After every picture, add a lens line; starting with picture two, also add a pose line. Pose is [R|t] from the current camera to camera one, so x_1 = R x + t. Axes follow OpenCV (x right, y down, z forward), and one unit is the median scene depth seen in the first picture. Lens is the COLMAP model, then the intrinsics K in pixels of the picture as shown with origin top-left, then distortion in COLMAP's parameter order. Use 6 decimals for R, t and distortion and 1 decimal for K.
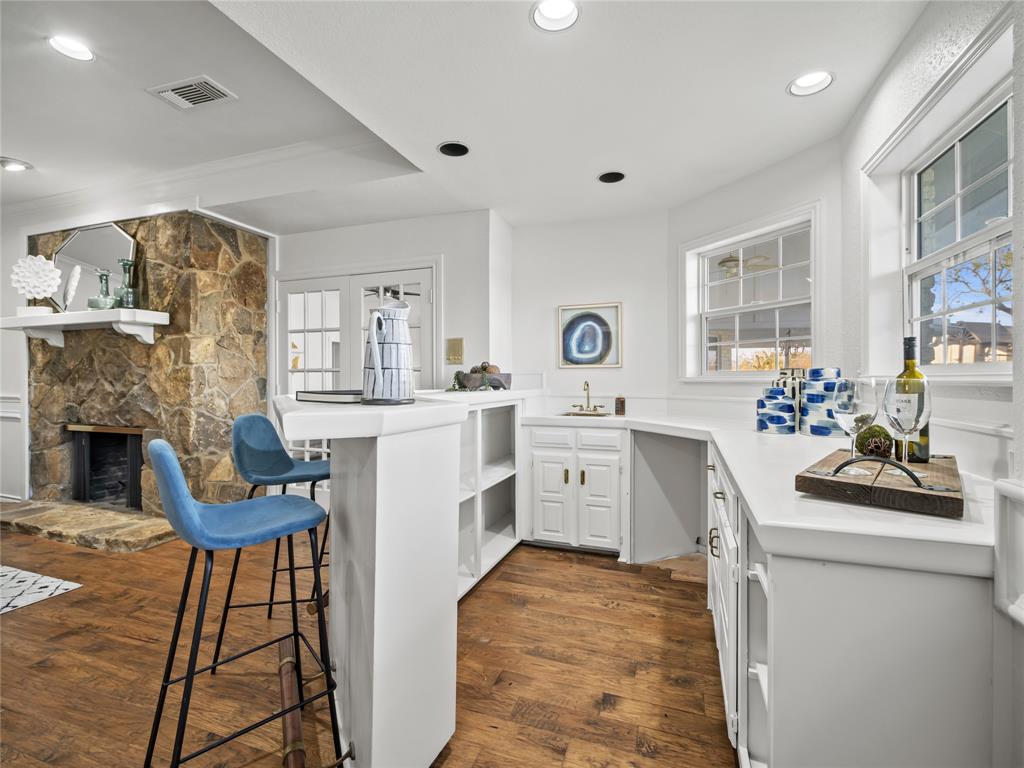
lens RADIAL K [[482.9, 0, 512.1], [0, 482.9, 380.2], [0, 0, 1]] dist [-0.002471, -0.000480]
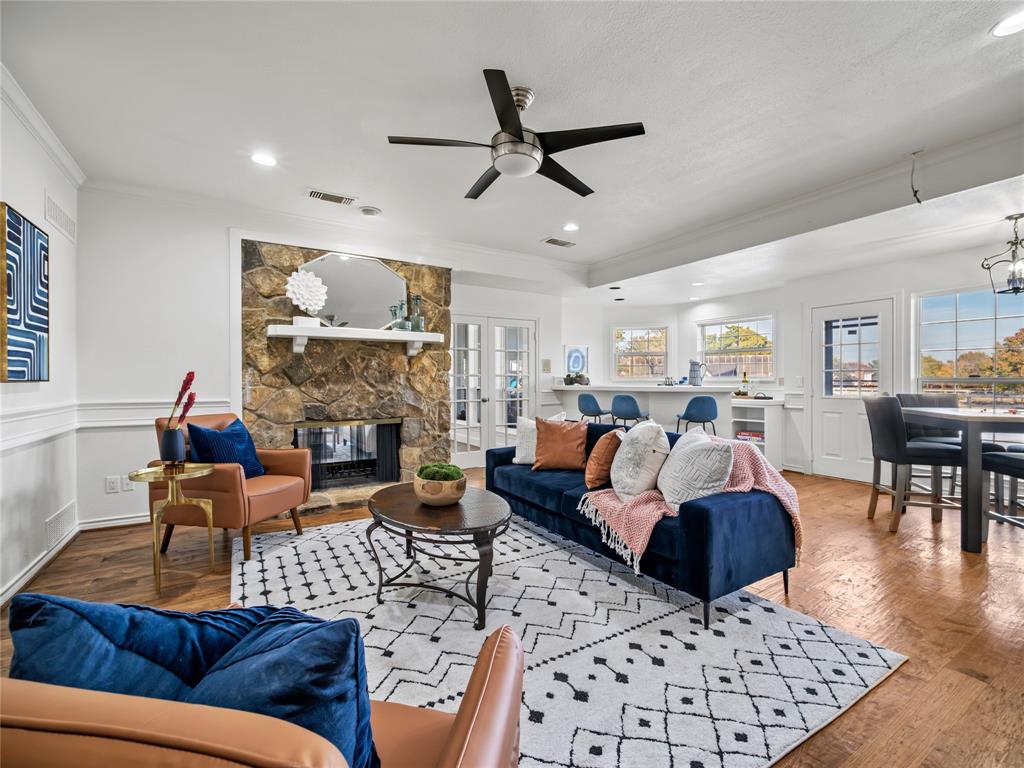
lens RADIAL K [[459.0, 0, 519.7], [0, 459.0, 383.9], [0, 0, 1]] dist [-0.002265, -0.000062]
pose [[0.612273, -0.009831, 0.790586, -1.609582], [0.004294, 0.999949, 0.009108, -0.005994], [-0.790635, -0.002182, 0.612284, -0.043771]]
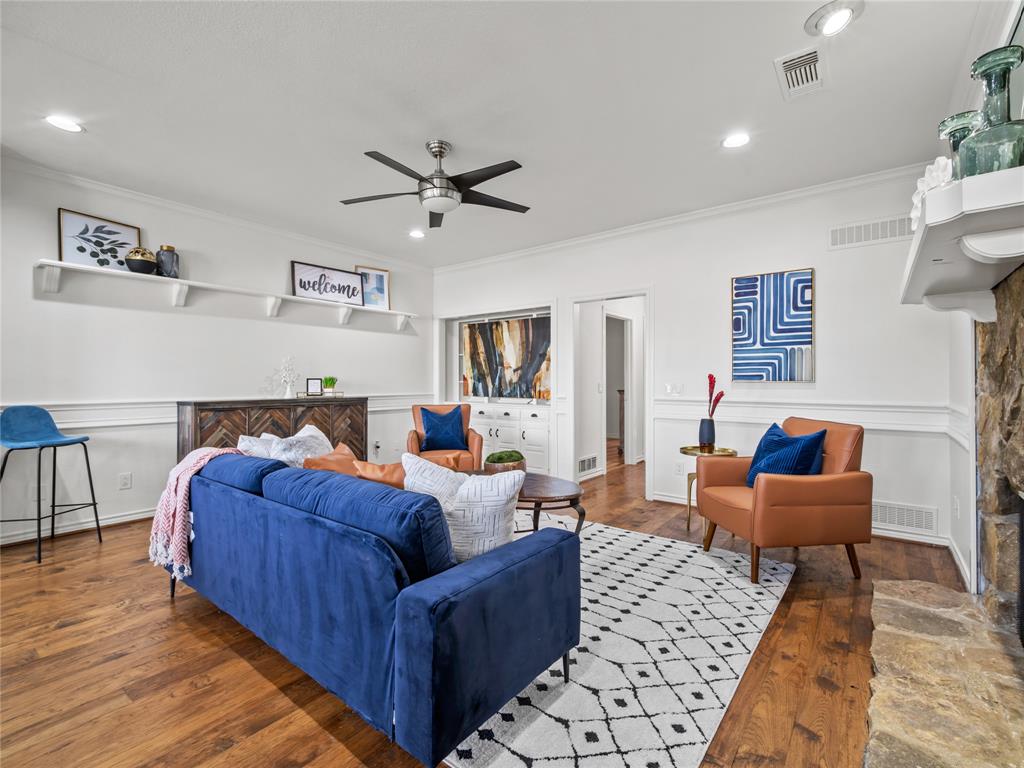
lens RADIAL K [[463.9, 0, 511.5], [0, 463.9, 376.7], [0, 0, 1]] dist [-0.002395, 0.000046]
pose [[-0.308864, -0.014096, -0.951002, -0.352976], [-0.004223, 0.999901, -0.013449, -0.001684], [0.951097, -0.000138, -0.308893, 0.735556]]
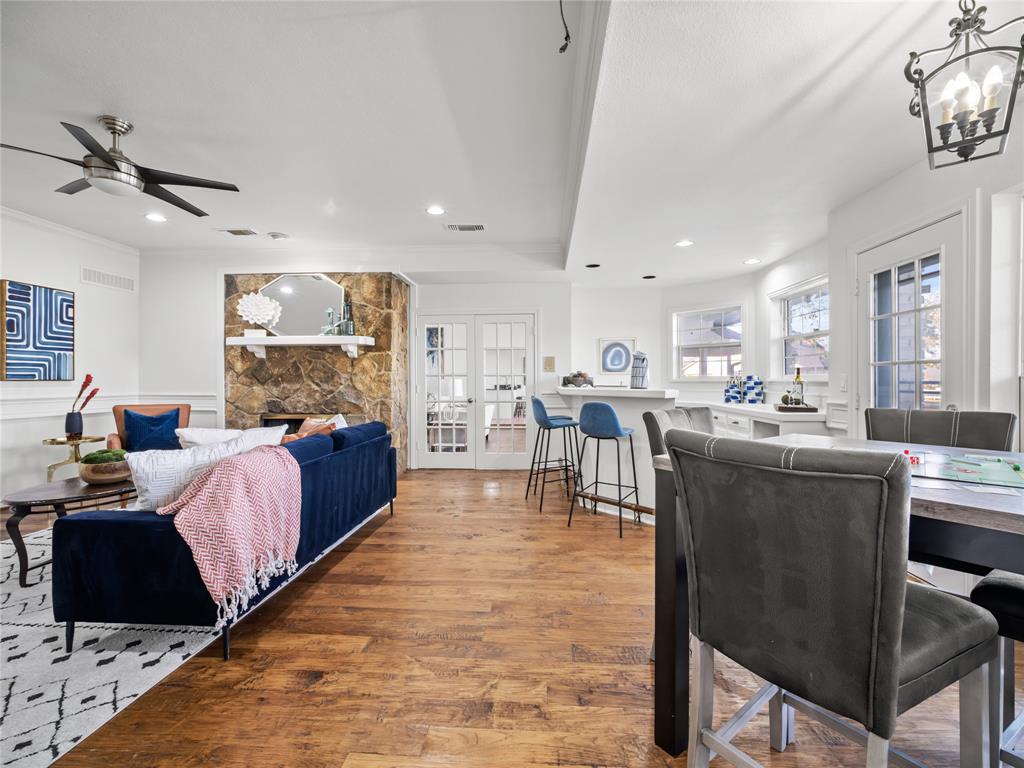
lens RADIAL K [[464.8, 0, 518.1], [0, 464.8, 381.9], [0, 0, 1]] dist [-0.001468, -0.000406]
pose [[0.958809, -0.003859, 0.284026, -0.677519], [0.003379, 0.999992, 0.002180, -0.001655], [-0.284032, -0.001131, 0.958814, -0.531152]]
